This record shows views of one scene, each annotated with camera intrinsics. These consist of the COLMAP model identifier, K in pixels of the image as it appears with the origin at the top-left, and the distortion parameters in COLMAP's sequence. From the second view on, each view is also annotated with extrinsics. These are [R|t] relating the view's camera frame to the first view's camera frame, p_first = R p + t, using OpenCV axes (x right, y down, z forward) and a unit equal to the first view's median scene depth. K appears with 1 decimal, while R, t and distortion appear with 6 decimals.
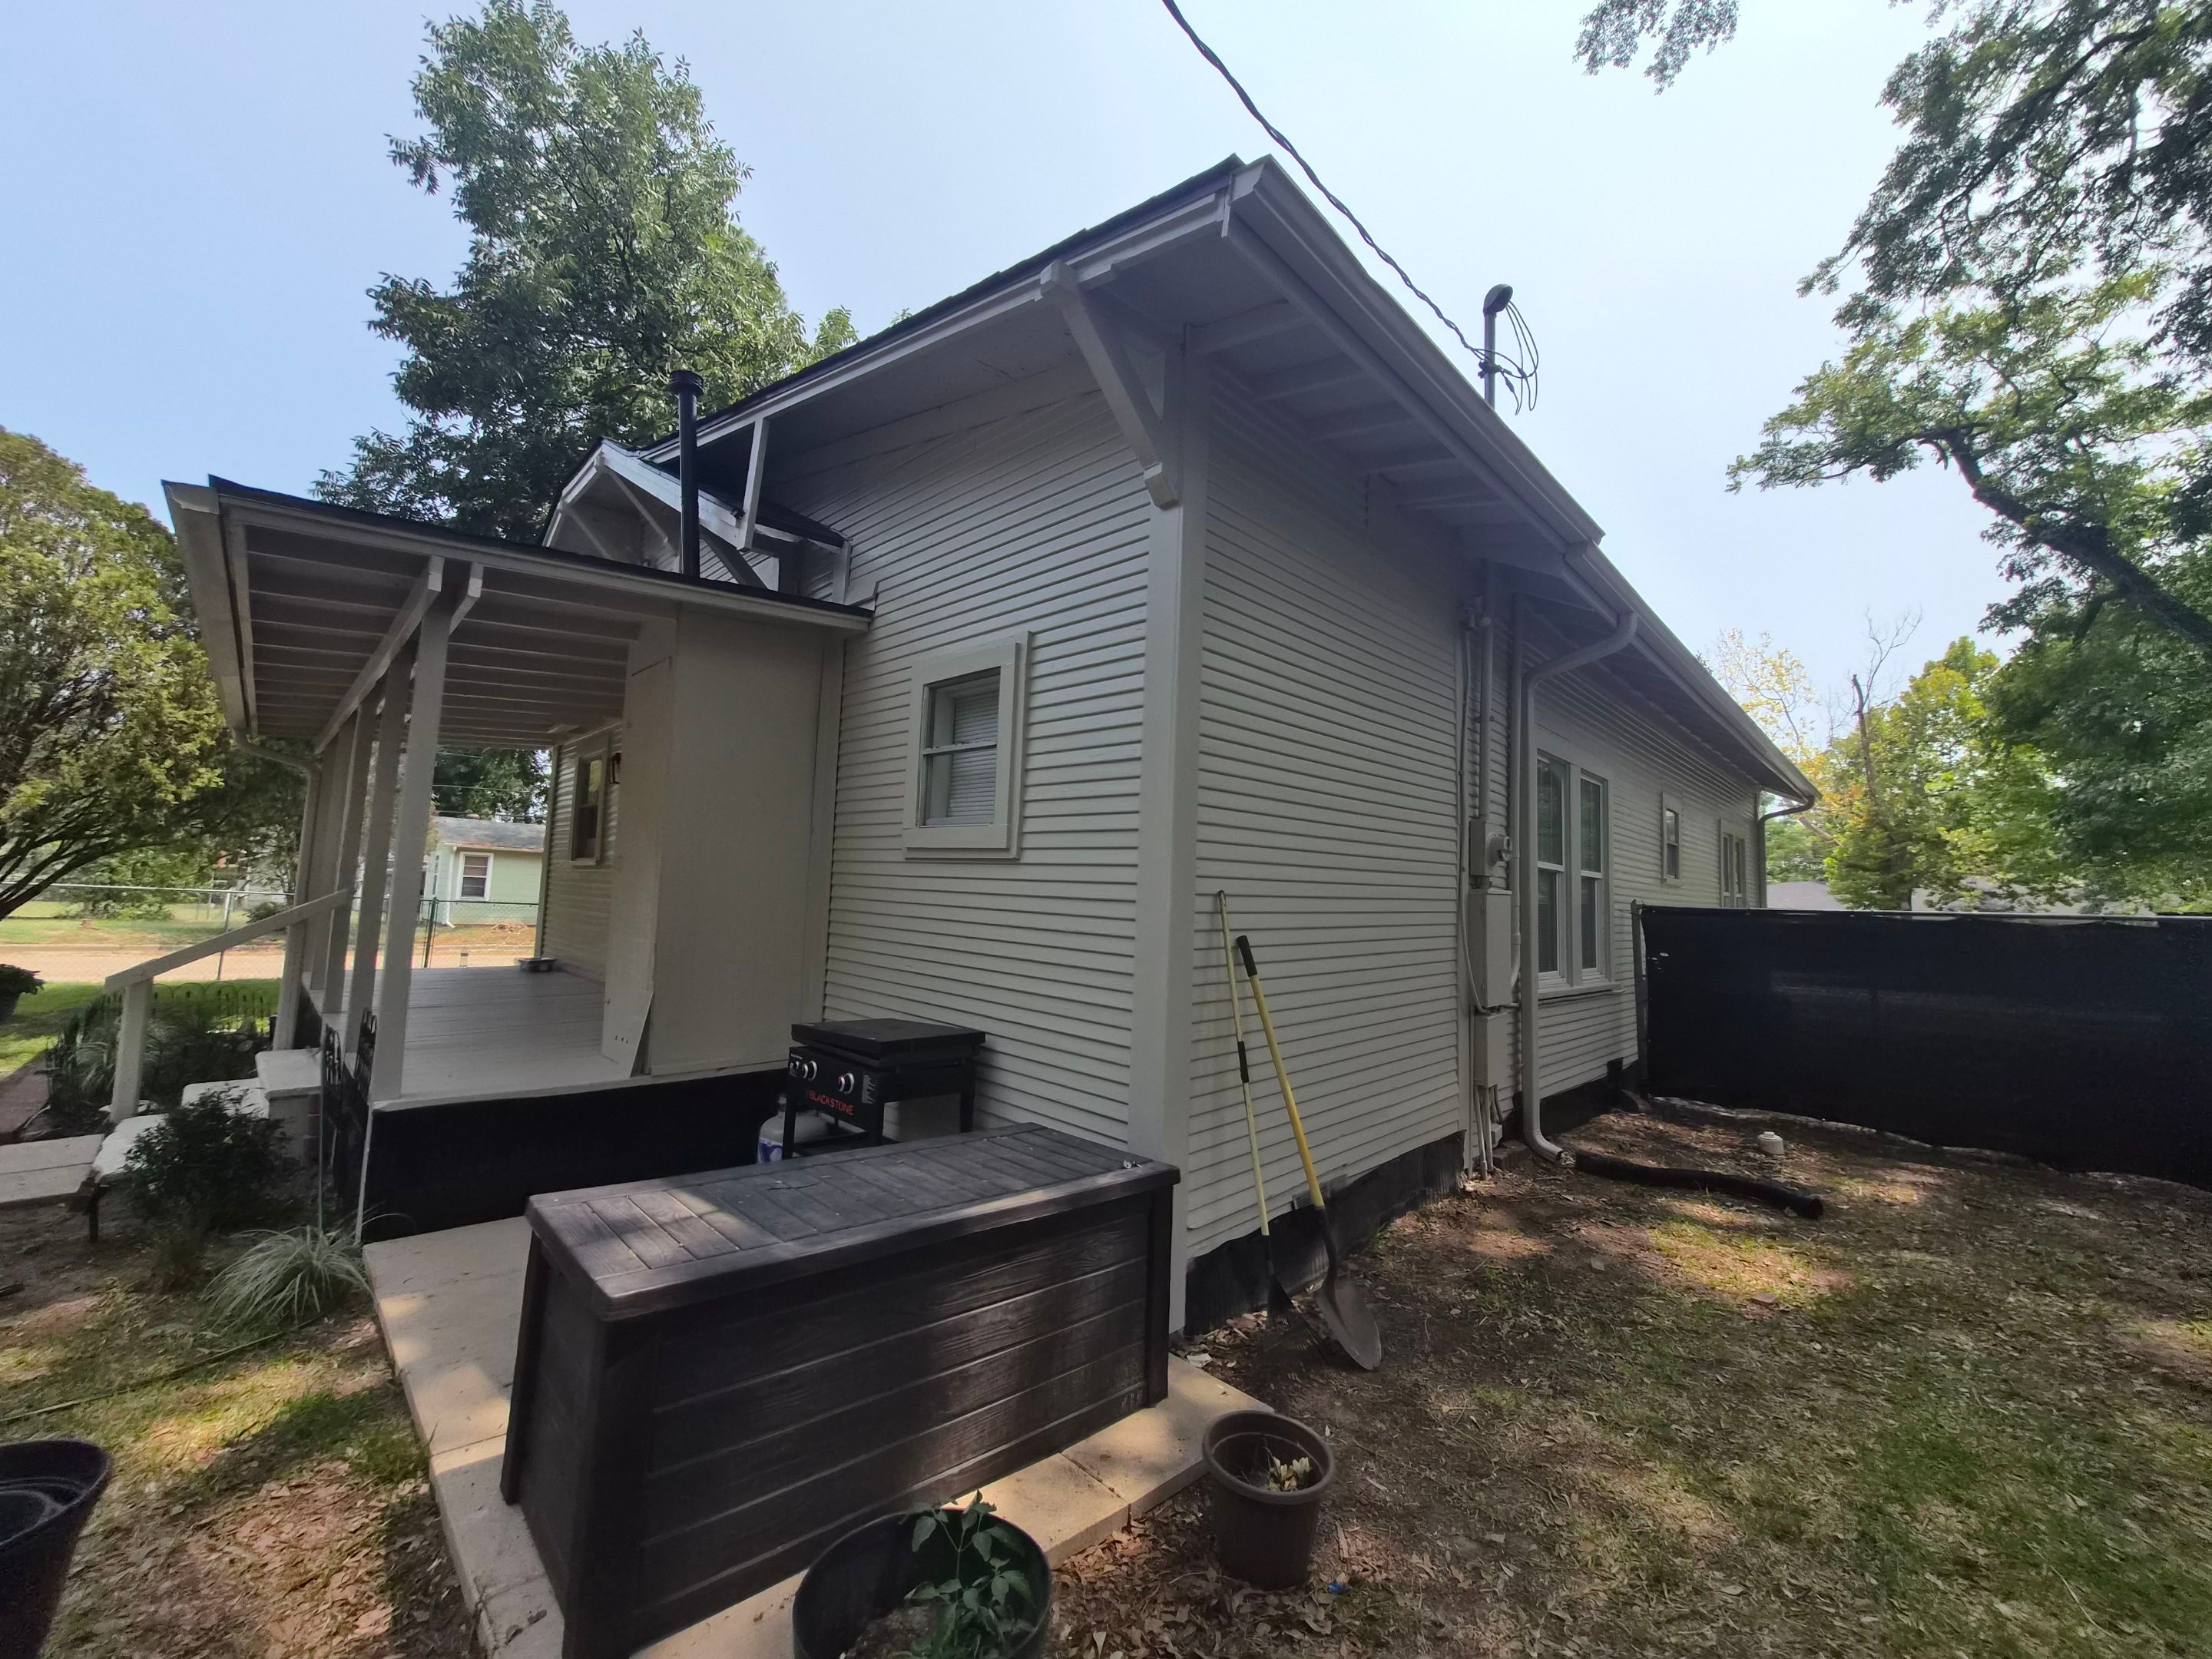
lens RADIAL K [[860.8, 0, 1113.3], [0, 860.8, 814.0], [0, 0, 1]] dist [-0.003102, 0.001564]
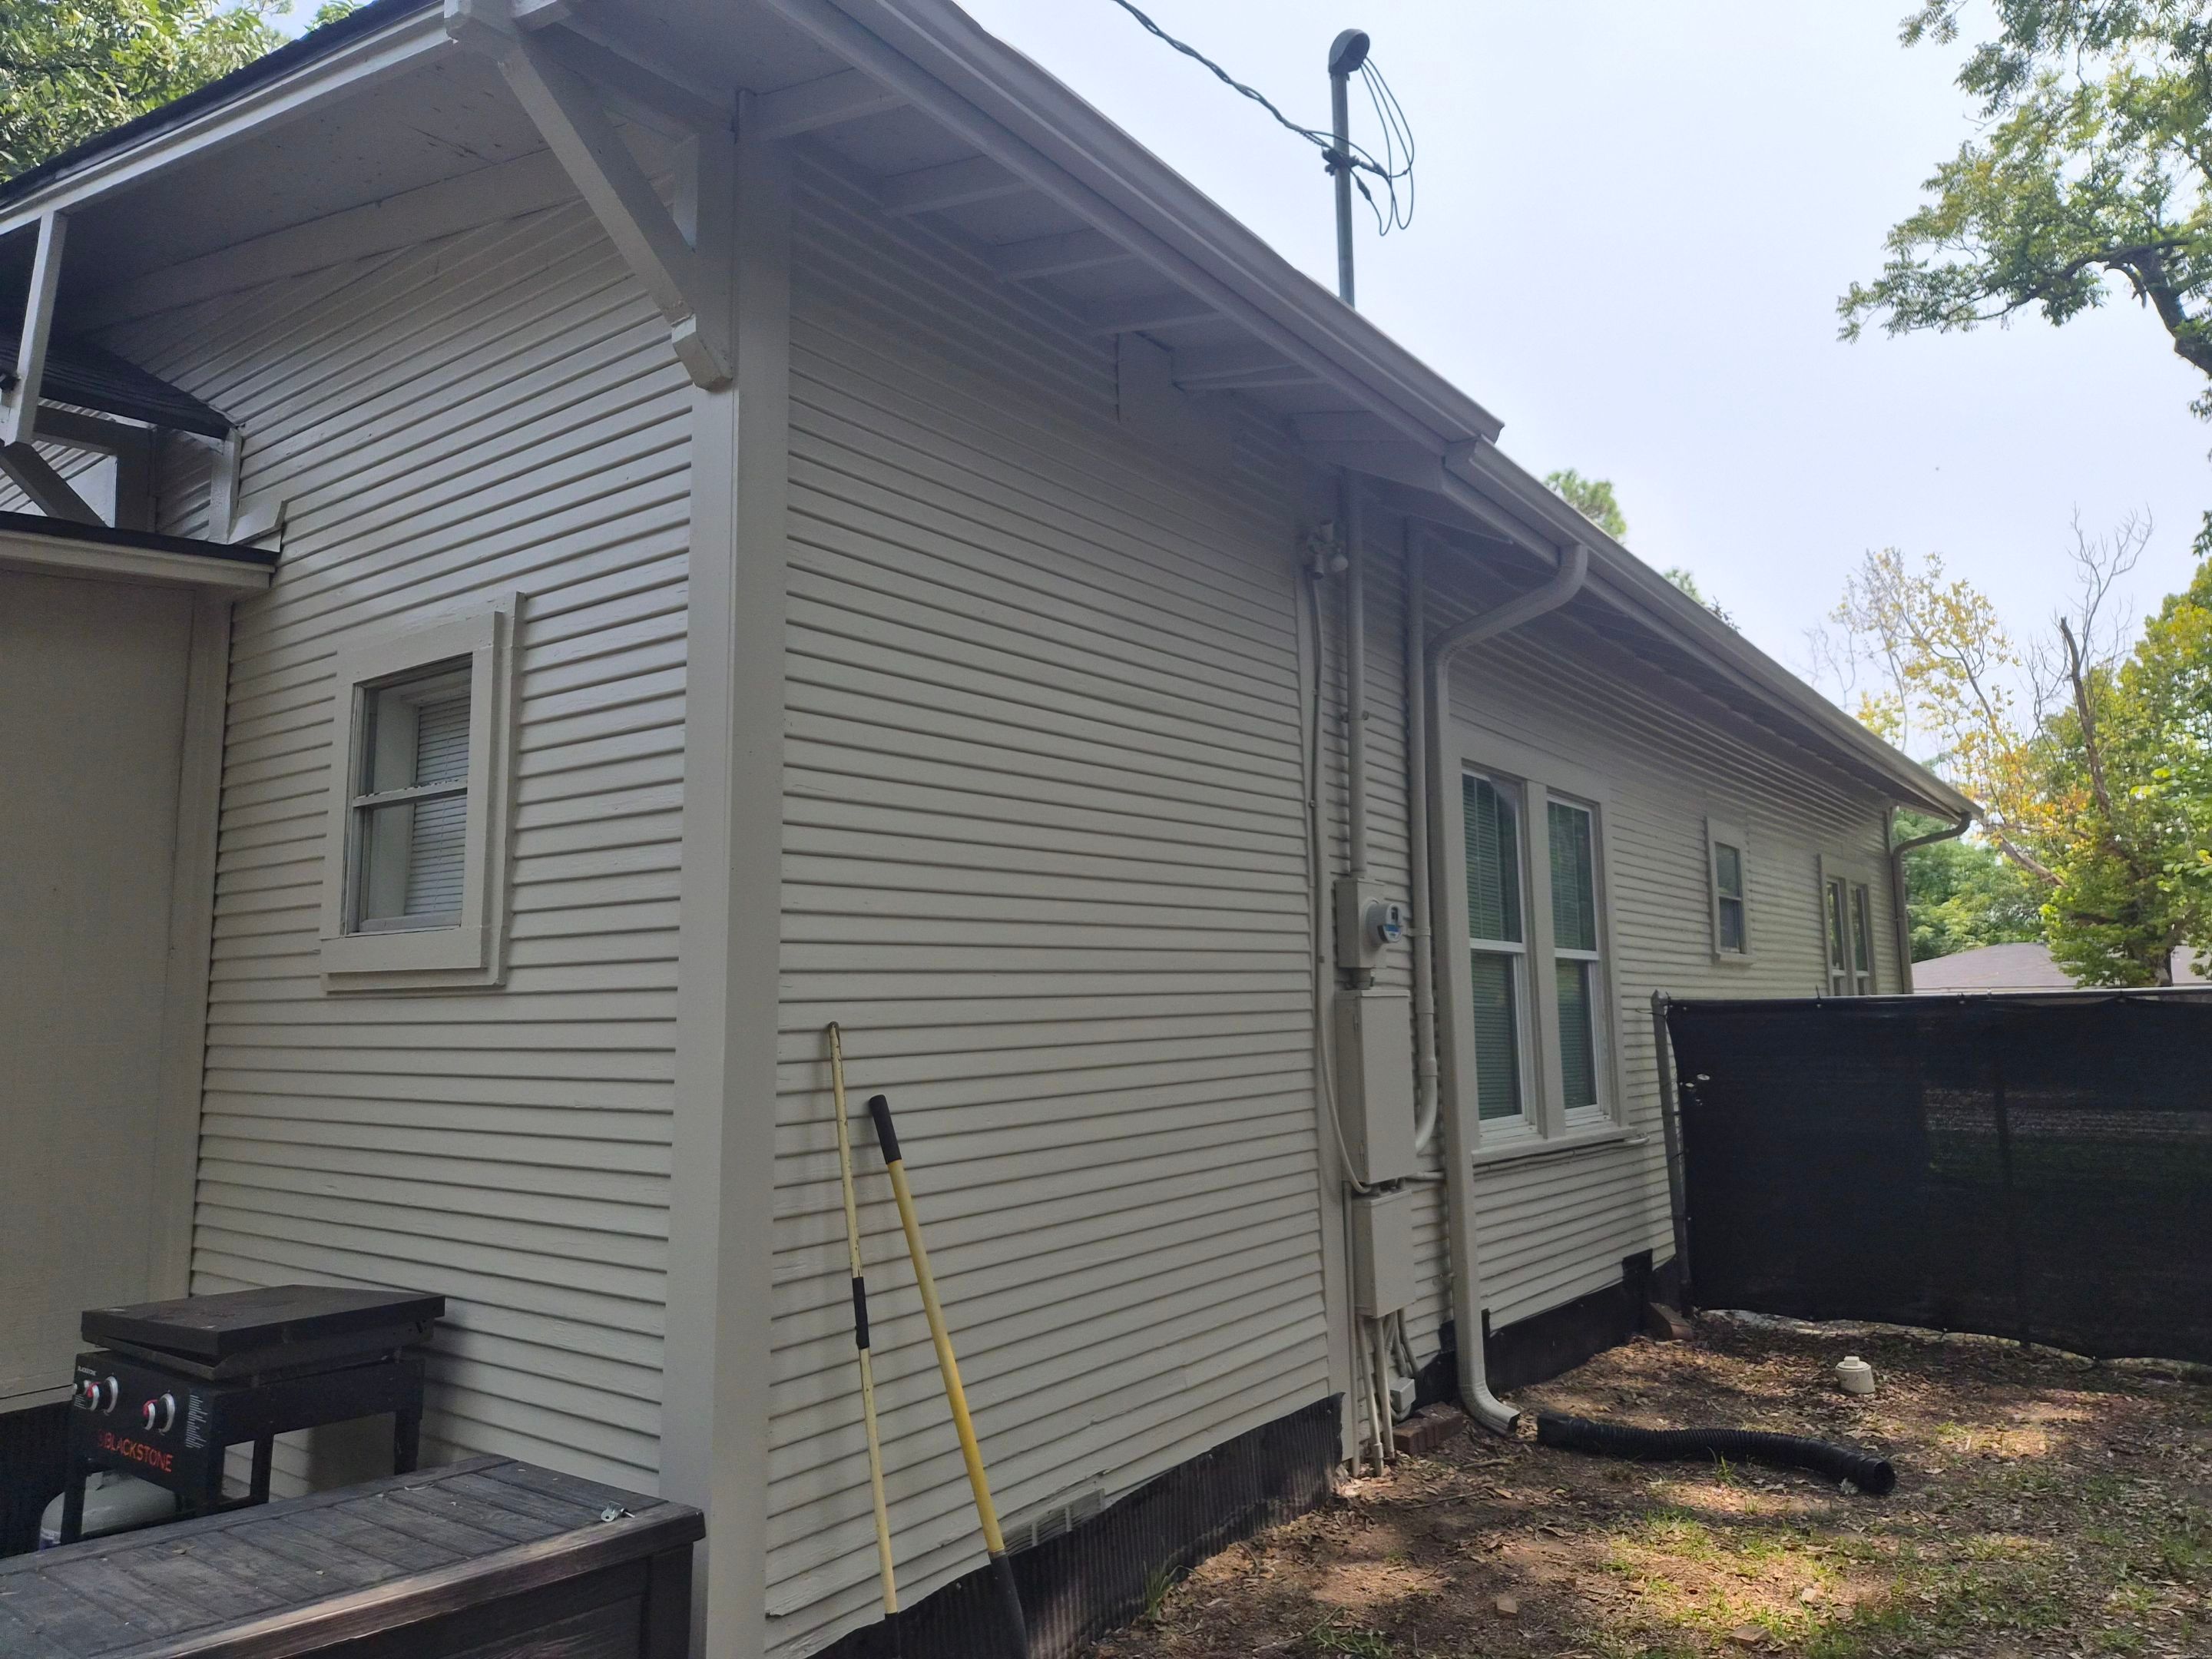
lens RADIAL K [[1471.6, 0, 1135.5], [0, 1471.6, 801.3], [0, 0, 1]] dist [0.051142, -0.034725]
pose [[0.990301, -0.032011, 0.135198, 0.134632], [0.038491, 0.998218, -0.045588, -0.006781], [-0.133498, 0.050350, 0.989769, -0.035281]]
